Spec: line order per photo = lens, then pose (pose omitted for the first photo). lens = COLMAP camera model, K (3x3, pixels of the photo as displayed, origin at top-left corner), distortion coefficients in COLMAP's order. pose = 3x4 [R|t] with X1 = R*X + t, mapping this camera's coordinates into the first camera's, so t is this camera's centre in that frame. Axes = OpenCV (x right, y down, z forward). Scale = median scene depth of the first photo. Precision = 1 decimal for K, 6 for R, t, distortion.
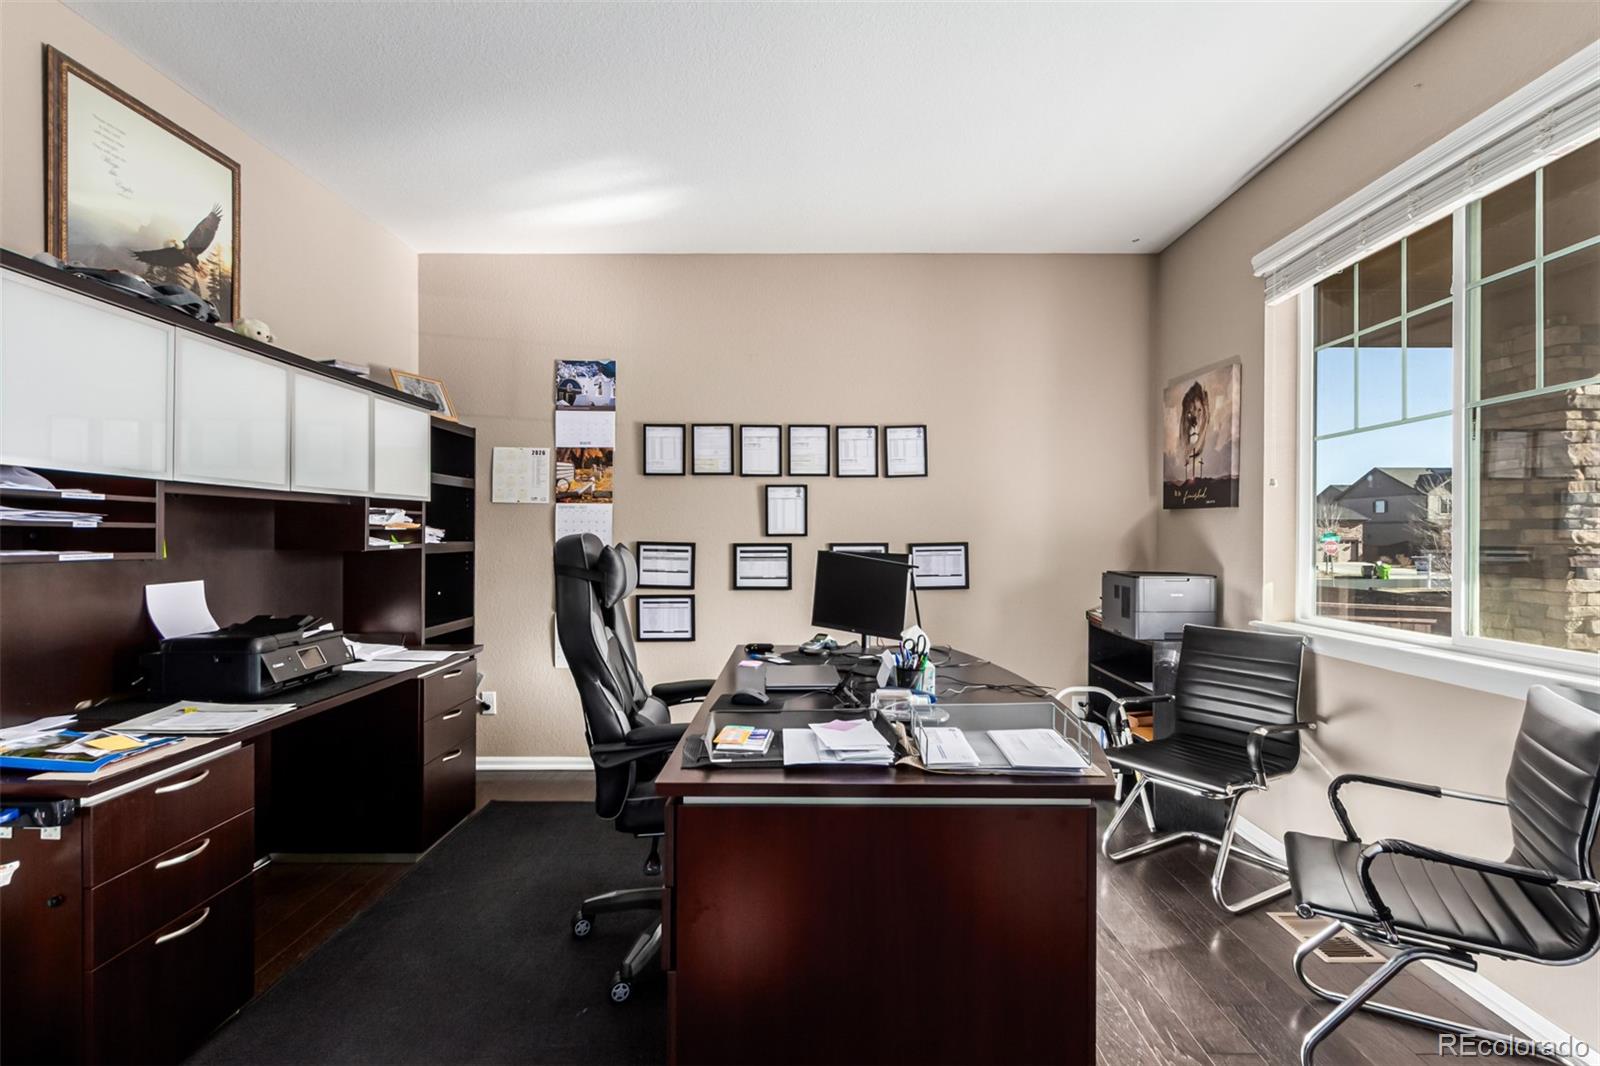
lens RADIAL K [[743.3, 0, 798.9], [0, 743.3, 533.3], [0, 0, 1]] dist [0.004312, -0.002159]
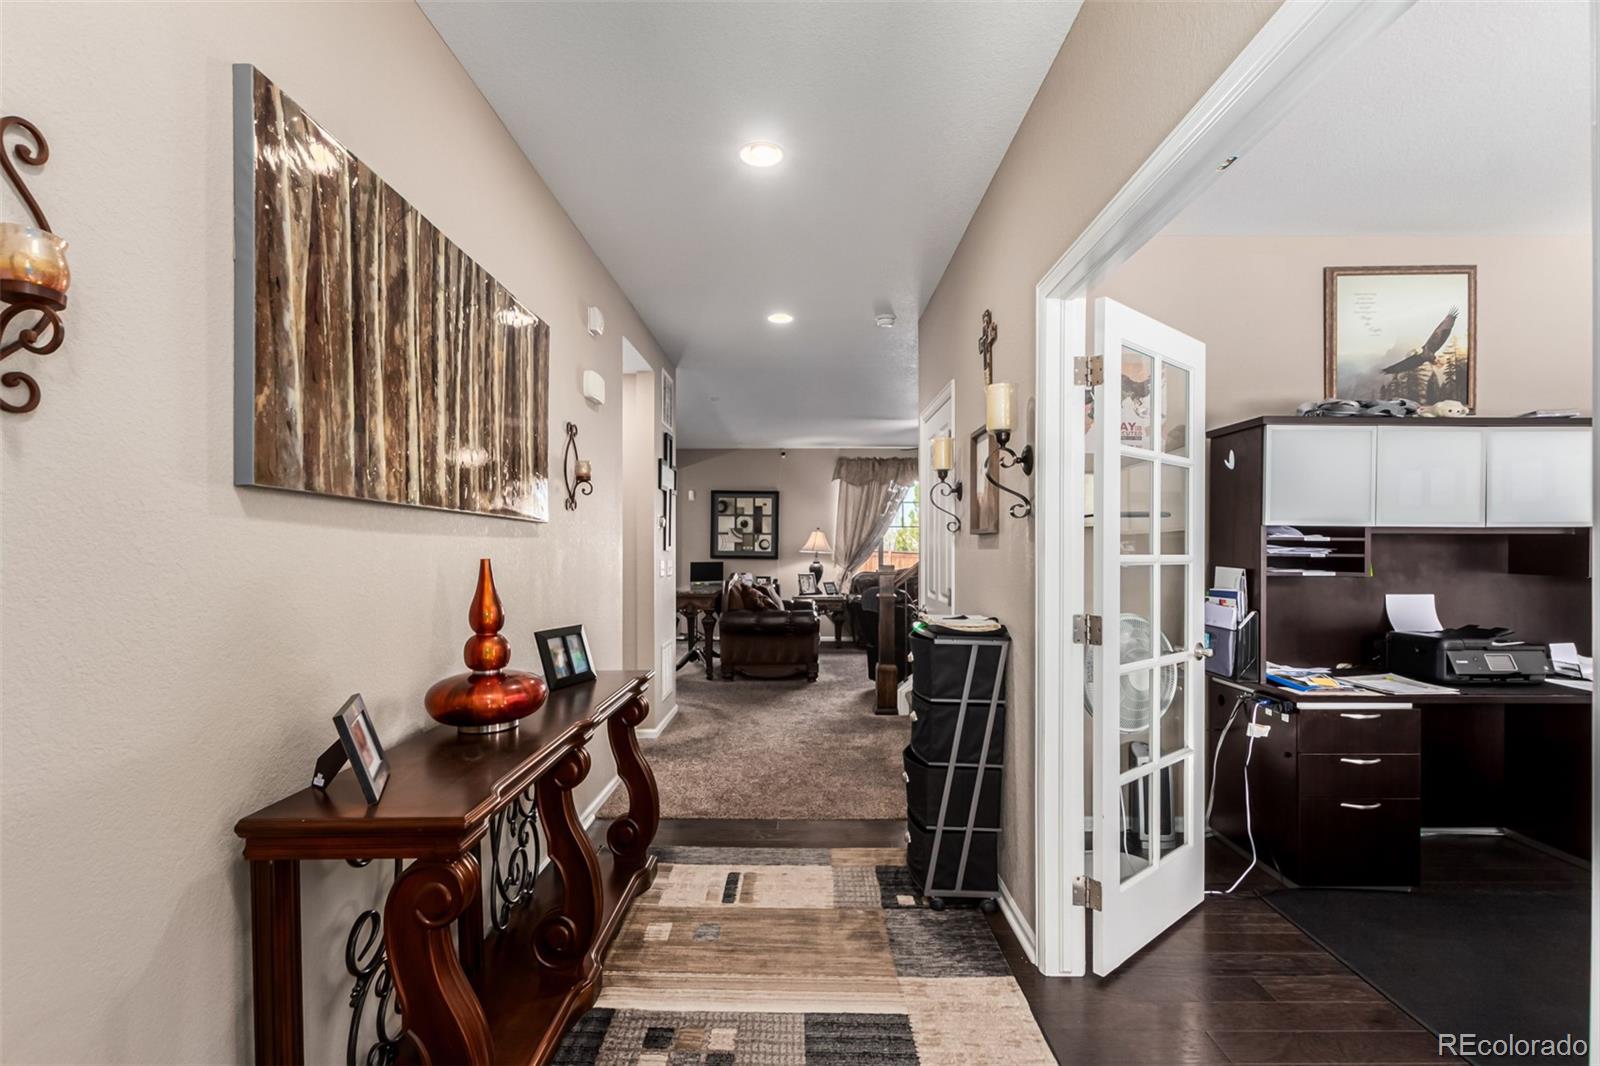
lens RADIAL K [[743.3, 0, 795.8], [0, 743.3, 543.1], [0, 0, 1]] dist [0.004312, -0.002159]
pose [[-0.005226, -0.006291, -0.999967, 0.648025], [-0.002964, 0.999976, -0.006276, -0.021004], [0.999982, 0.002931, -0.005244, -0.175039]]
